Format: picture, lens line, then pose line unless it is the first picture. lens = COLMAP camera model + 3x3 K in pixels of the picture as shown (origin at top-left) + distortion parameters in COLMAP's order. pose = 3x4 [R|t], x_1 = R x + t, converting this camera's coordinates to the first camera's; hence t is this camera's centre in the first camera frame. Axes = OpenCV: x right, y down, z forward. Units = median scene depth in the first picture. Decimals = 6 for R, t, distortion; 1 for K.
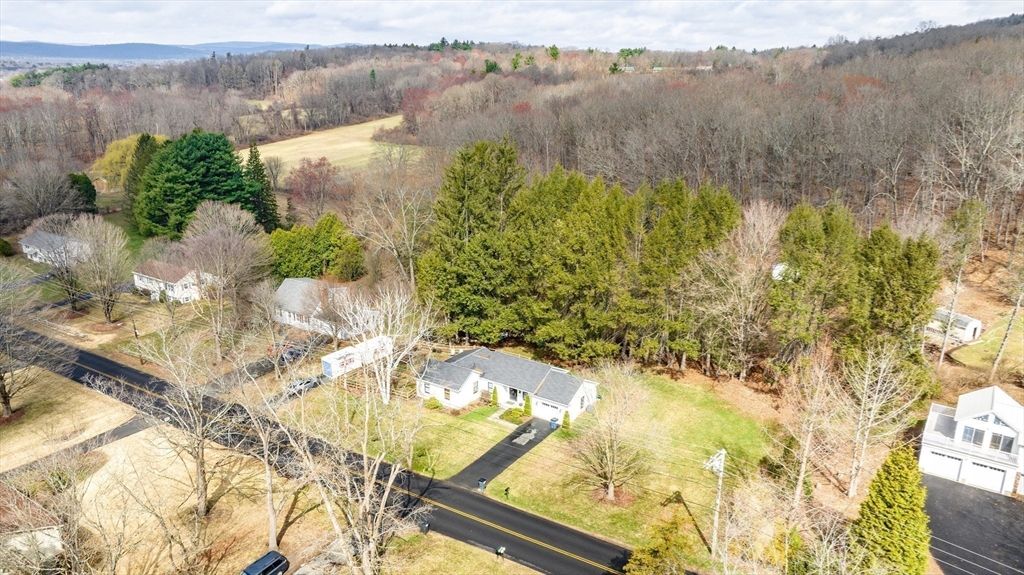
lens RADIAL K [[760.2, 0, 512.0], [0, 760.2, 287.5], [0, 0, 1]] dist [-0.009769, 0.008540]
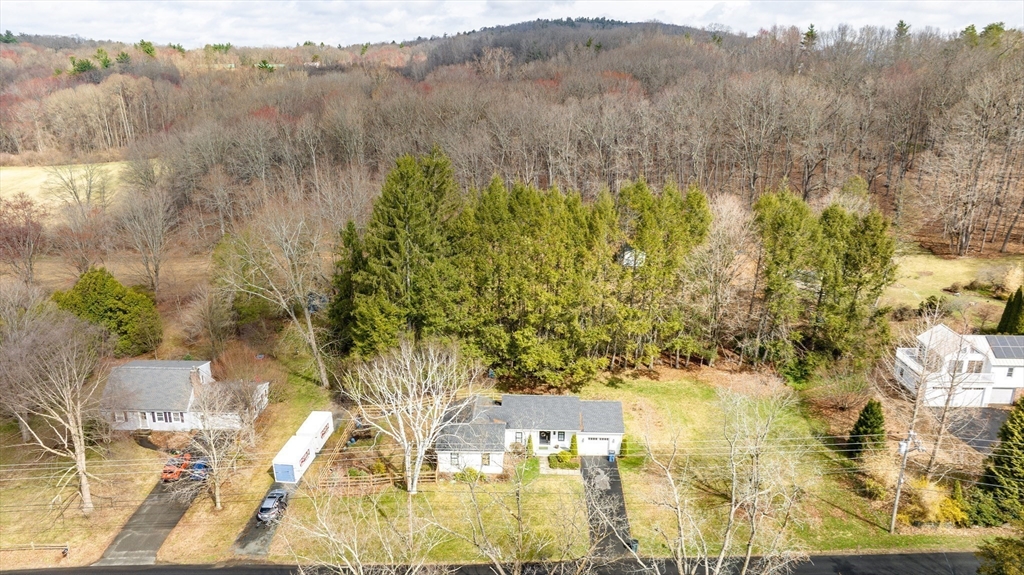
lens RADIAL K [[760.2, 0, 512.0], [0, 760.2, 287.5], [0, 0, 1]] dist [-0.009769, 0.008540]
pose [[0.830635, -0.163672, 0.532220, -0.286351], [0.161112, 0.985584, 0.051646, -0.050114], [-0.533000, 0.042848, 0.845029, 0.165485]]
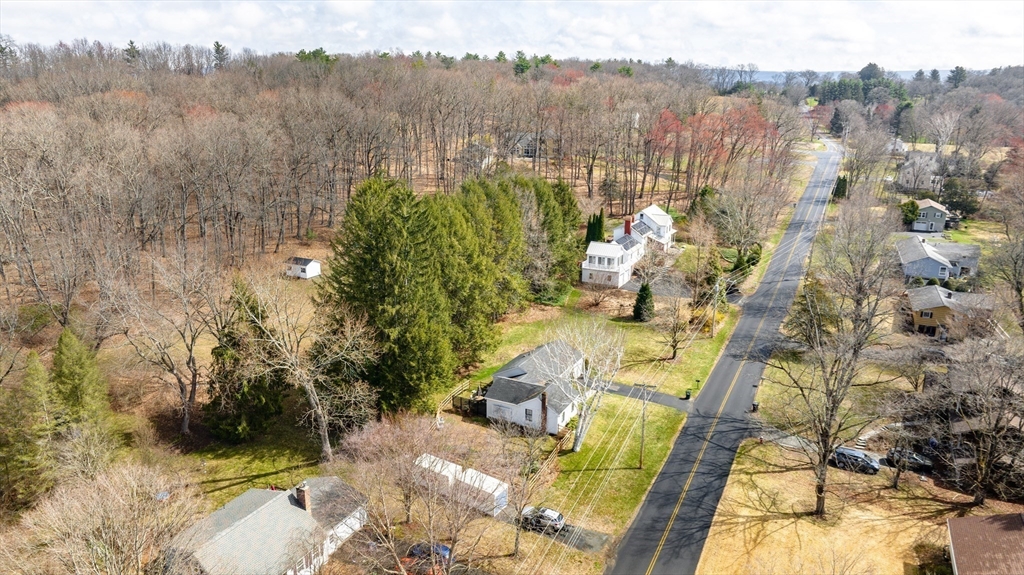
lens RADIAL K [[760.2, 0, 512.0], [0, 760.2, 287.5], [0, 0, 1]] dist [-0.009769, 0.008540]
pose [[-0.169859, -0.270405, 0.947644, -0.598259], [0.276530, 0.909904, 0.309203, -0.203001], [-0.945875, 0.314573, -0.079780, 0.657910]]
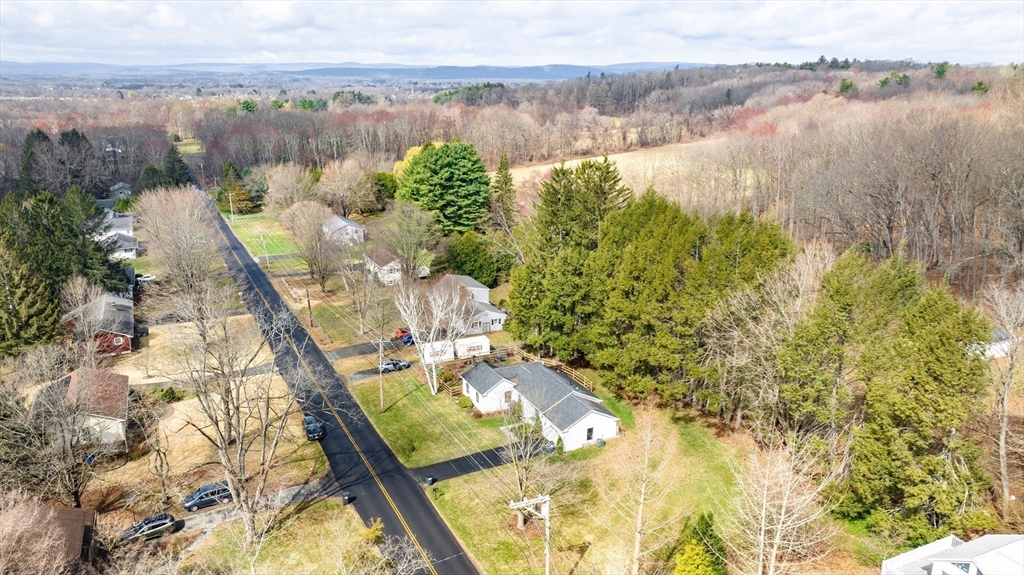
lens RADIAL K [[760.2, 0, 512.0], [0, 760.2, 287.5], [0, 0, 1]] dist [-0.009769, 0.008540]
pose [[0.855524, 0.133932, -0.500142, 0.277116], [-0.145817, 0.989191, 0.015464, -0.018918], [0.496806, 0.059700, 0.865806, 0.066327]]
